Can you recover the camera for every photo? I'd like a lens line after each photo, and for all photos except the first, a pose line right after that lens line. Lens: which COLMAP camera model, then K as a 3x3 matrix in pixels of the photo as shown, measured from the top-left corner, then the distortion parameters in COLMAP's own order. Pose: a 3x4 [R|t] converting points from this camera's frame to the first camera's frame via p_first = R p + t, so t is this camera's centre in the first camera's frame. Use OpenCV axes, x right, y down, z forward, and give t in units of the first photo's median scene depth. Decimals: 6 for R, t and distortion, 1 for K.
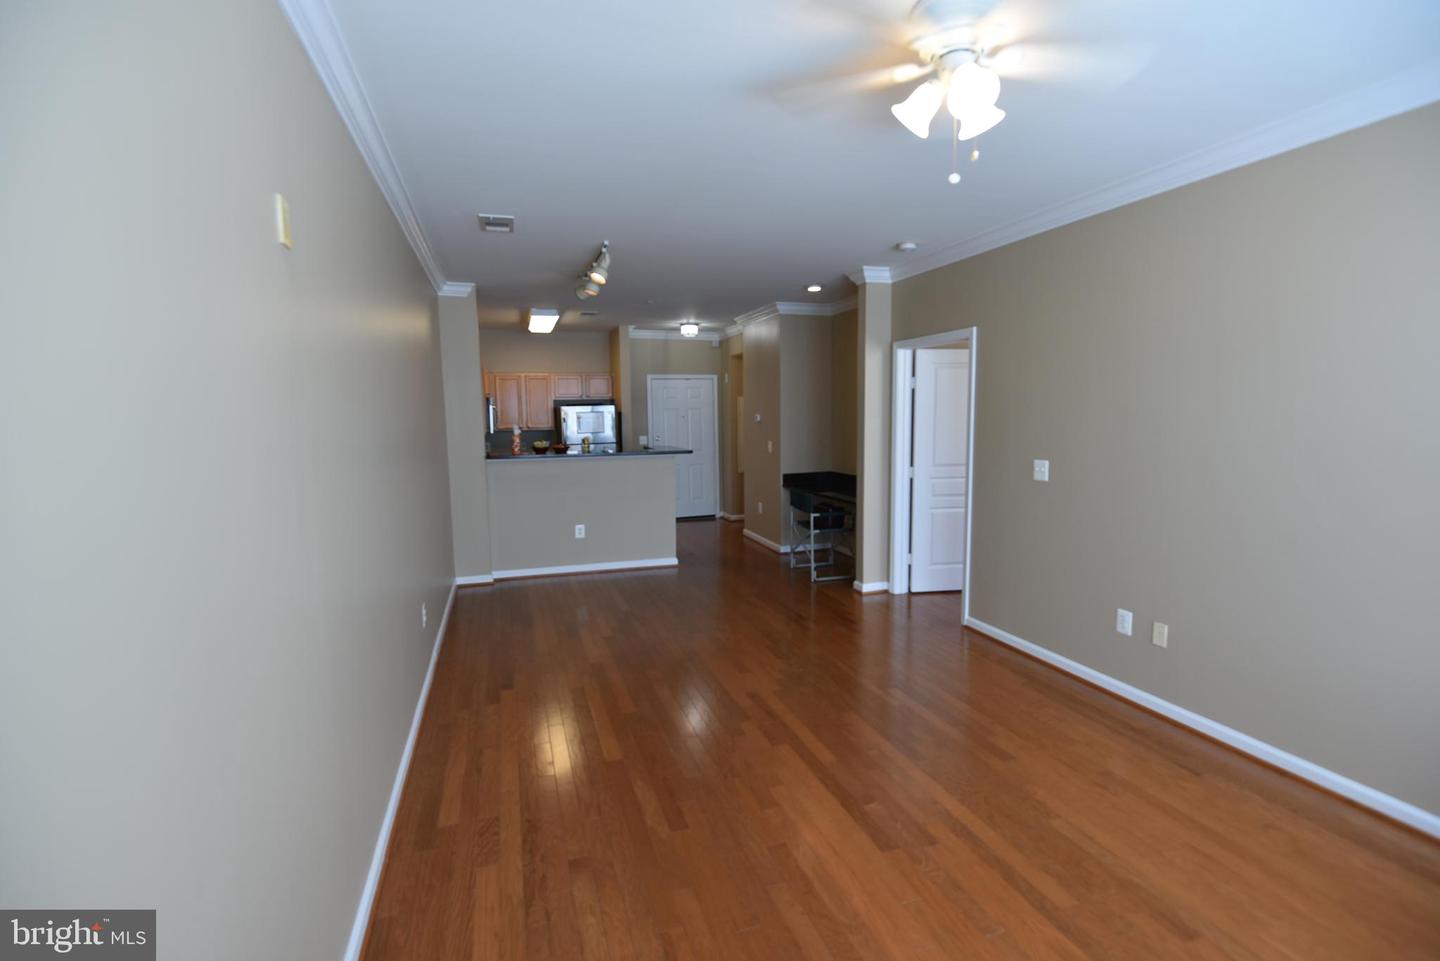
lens RADIAL K [[665.4, 0, 719.6], [0, 665.4, 485.5], [0, 0, 1]] dist [-0.001522, -0.009052]
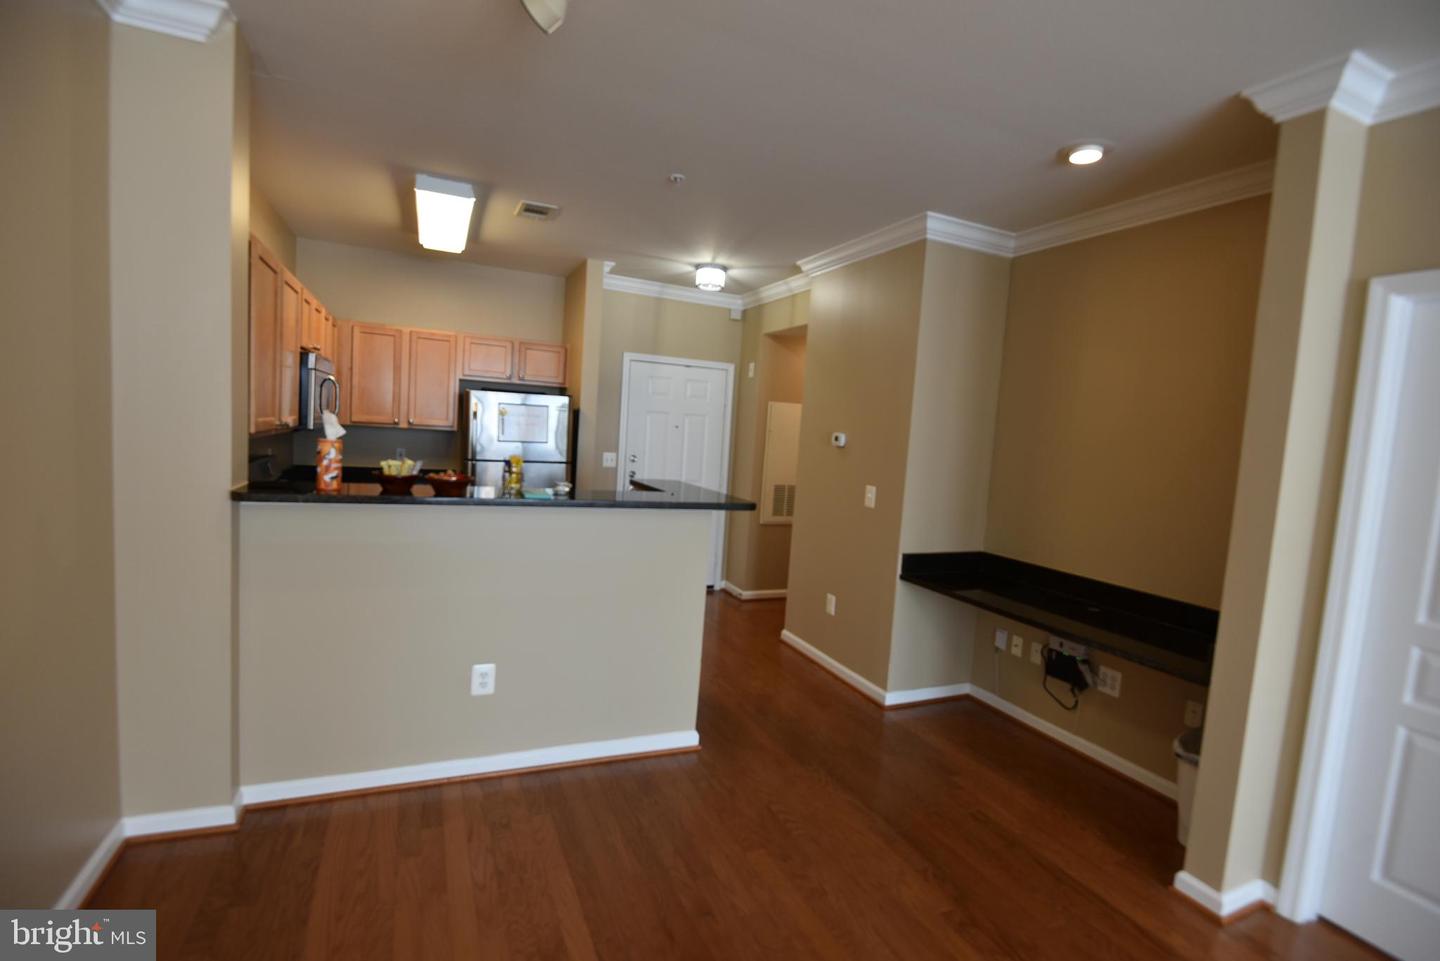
lens RADIAL K [[665.4, 0, 719.6], [0, 665.4, 485.5], [0, 0, 1]] dist [-0.001522, -0.009052]
pose [[0.991242, 0.071124, 0.111269, -0.087955], [-0.068723, 0.997316, -0.025275, -0.039337], [-0.112768, 0.017406, 0.993469, 0.422066]]
